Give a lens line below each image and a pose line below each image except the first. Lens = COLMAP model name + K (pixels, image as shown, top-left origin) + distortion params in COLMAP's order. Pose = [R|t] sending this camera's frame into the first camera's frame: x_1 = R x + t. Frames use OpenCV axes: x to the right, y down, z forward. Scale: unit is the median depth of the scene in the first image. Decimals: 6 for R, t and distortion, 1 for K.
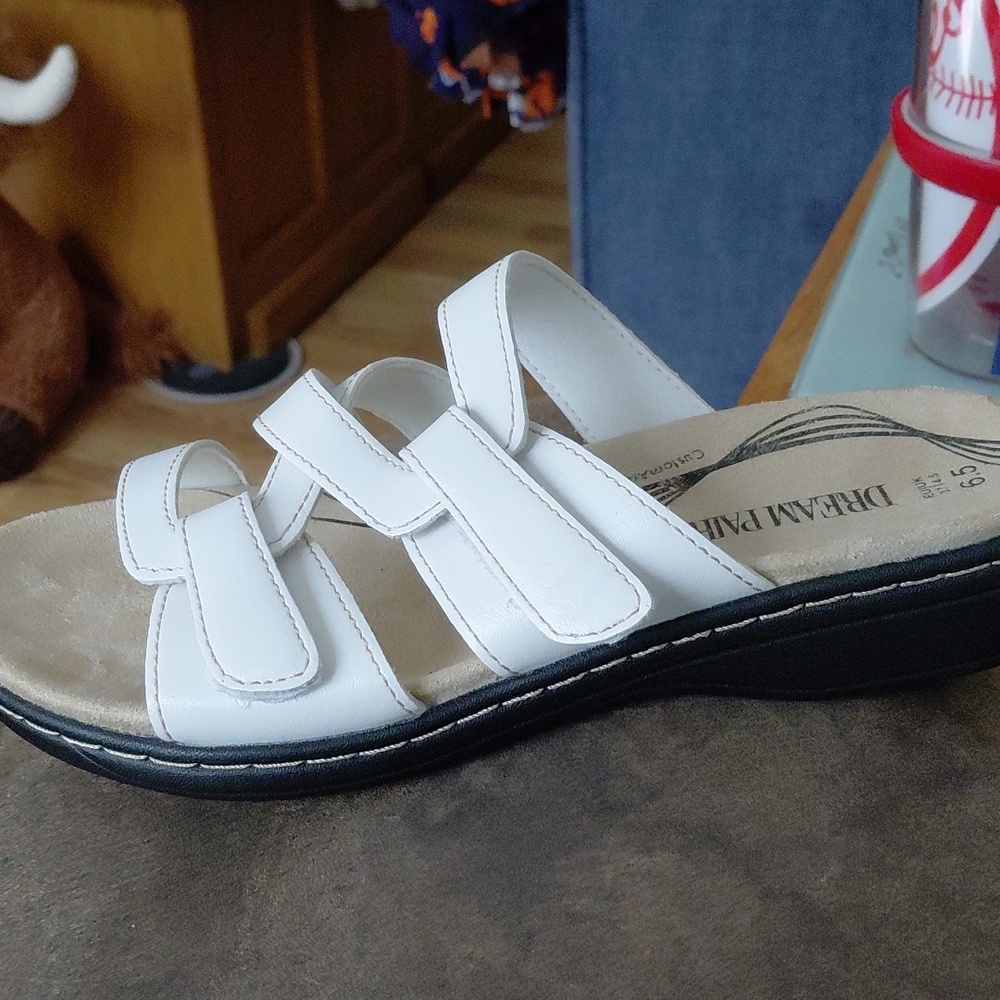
lens RADIAL K [[1775.8, 0, 526.6], [0, 1775.8, 502.7], [0, 0, 1]] dist [0.211032, 0.000000]
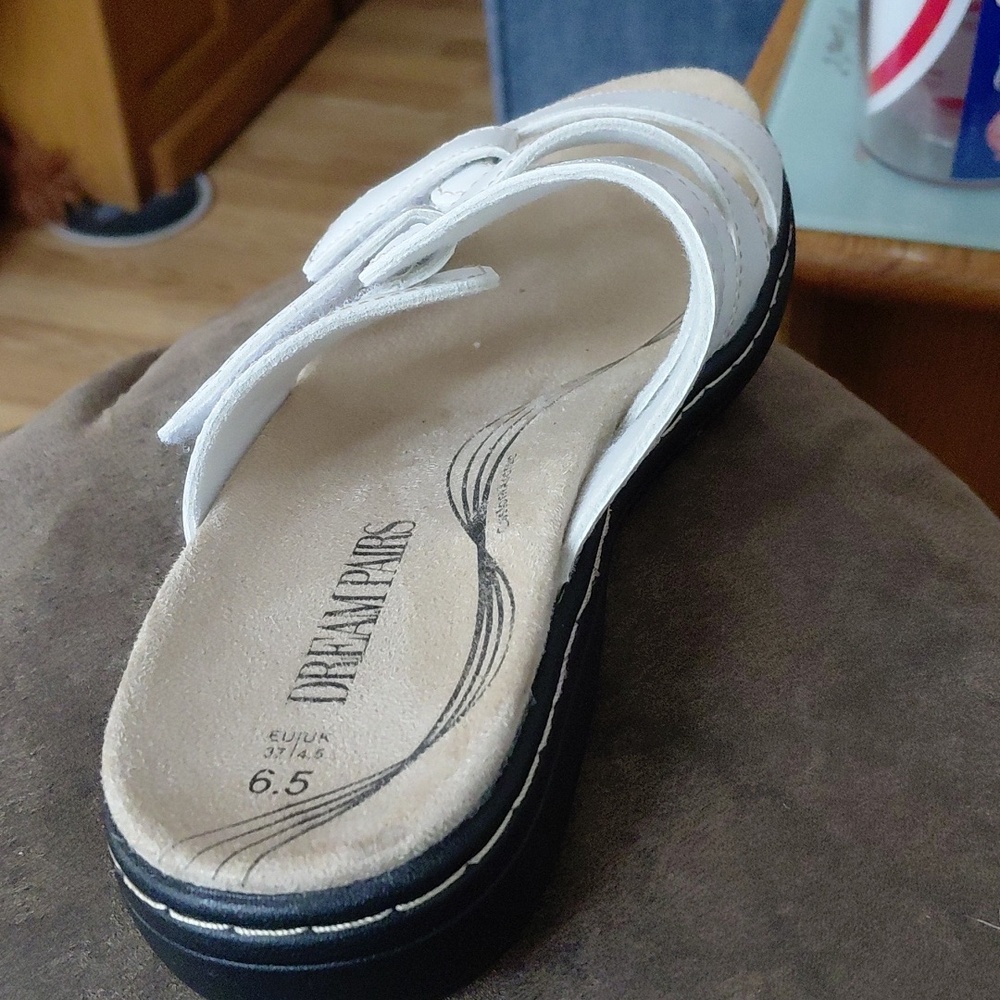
lens RADIAL K [[1775.8, 0, 497.3], [0, 1775.8, 484.4], [0, 0, 1]] dist [0.211032, 0.000000]
pose [[0.998783, -0.045576, 0.018852, 0.004933], [0.043814, 0.995401, 0.085185, -0.008834], [-0.022647, -0.084255, 0.996187, 0.129791]]
